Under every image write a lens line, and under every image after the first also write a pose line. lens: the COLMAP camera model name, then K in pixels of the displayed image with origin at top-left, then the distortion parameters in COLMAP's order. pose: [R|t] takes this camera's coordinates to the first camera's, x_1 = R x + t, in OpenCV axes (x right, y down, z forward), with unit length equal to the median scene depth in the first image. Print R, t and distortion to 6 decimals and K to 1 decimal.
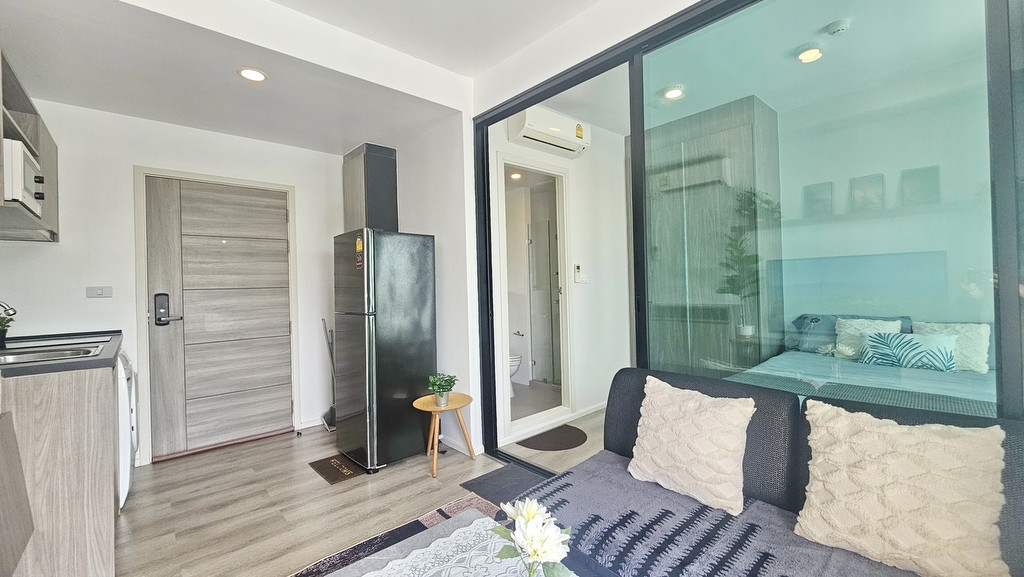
lens RADIAL K [[418.0, 0, 509.7], [0, 418.0, 283.4], [0, 0, 1]] dist [-0.000760, 0.000136]
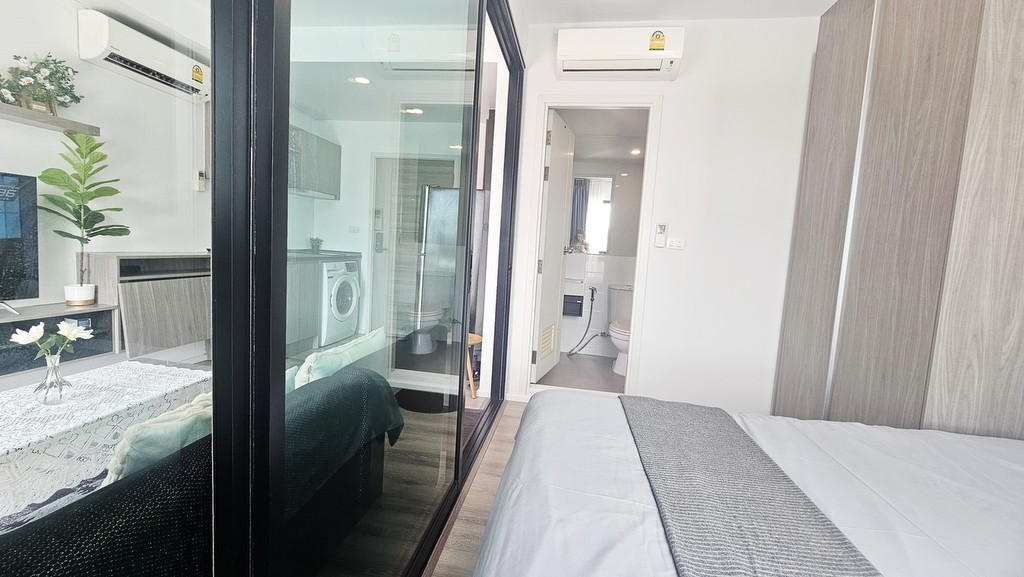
lens RADIAL K [[418.0, 0, 509.7], [0, 418.0, 283.4], [0, 0, 1]] dist [-0.000760, 0.000136]
pose [[0.625954, 0.135327, -0.768029, 0.725297], [-0.076330, 0.990732, 0.112357, -0.001436], [0.776116, -0.011707, 0.630482, 0.374186]]
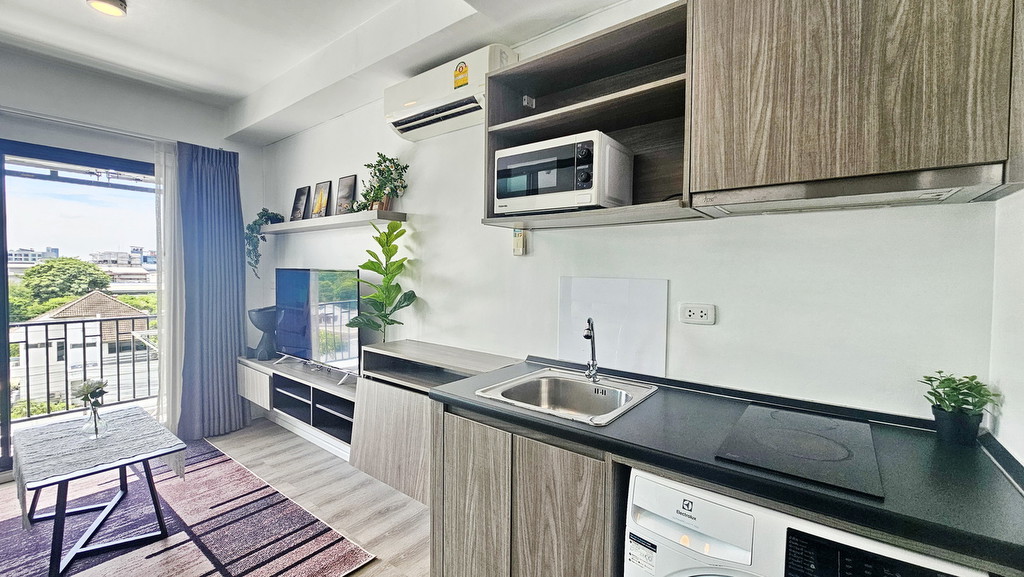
lens RADIAL K [[418.0, 0, 509.7], [0, 418.0, 283.4], [0, 0, 1]] dist [-0.000760, 0.000136]
pose [[-0.984112, 0.019801, -0.176439, -0.564261], [0.014993, 0.999480, 0.028545, -0.032953], [0.176913, 0.025446, -0.983898, 1.086577]]
